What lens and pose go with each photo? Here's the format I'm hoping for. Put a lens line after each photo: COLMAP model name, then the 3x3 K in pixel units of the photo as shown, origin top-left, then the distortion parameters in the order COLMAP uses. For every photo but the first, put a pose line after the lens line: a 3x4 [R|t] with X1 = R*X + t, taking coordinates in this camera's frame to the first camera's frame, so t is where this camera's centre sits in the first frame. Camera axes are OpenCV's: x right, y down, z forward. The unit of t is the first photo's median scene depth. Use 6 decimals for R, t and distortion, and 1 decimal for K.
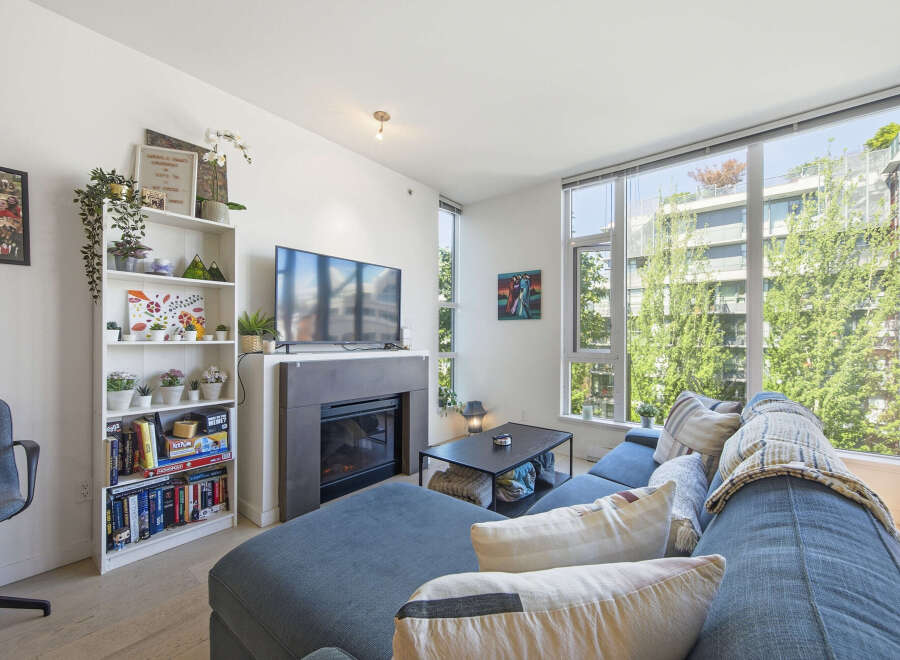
lens RADIAL K [[366.9, 0, 452.7], [0, 366.9, 337.0], [0, 0, 1]] dist [-0.000766, 0.000681]
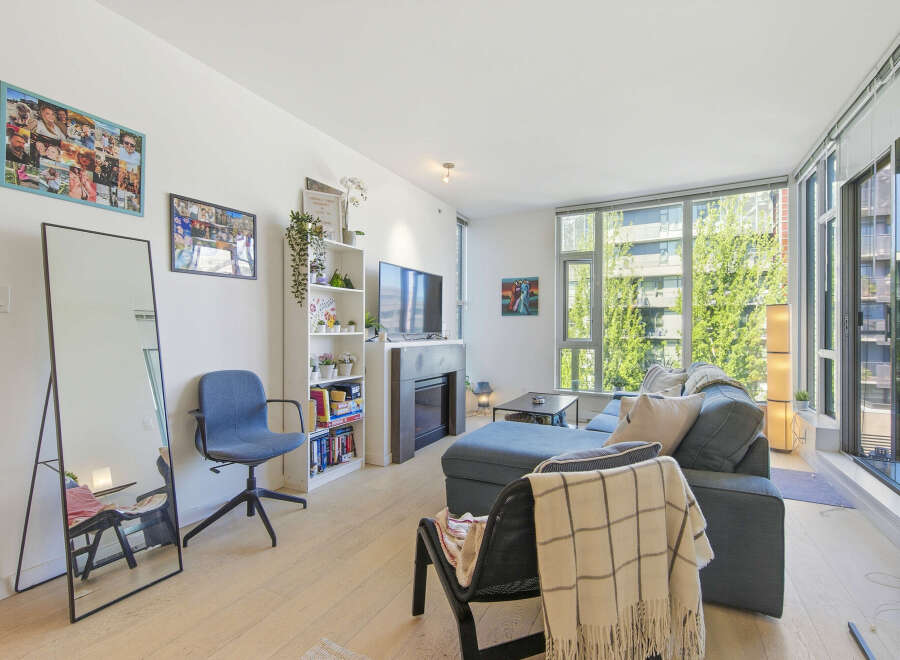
lens RADIAL K [[408.5, 0, 450.0], [0, 408.5, 330.0], [0, 0, 1]] dist [-0.000721, -0.000263]
pose [[0.979897, 0.000542, 0.199501, -0.351147], [-0.001361, 0.999991, 0.003967, -0.003271], [-0.199497, -0.004159, 0.979890, -0.340773]]
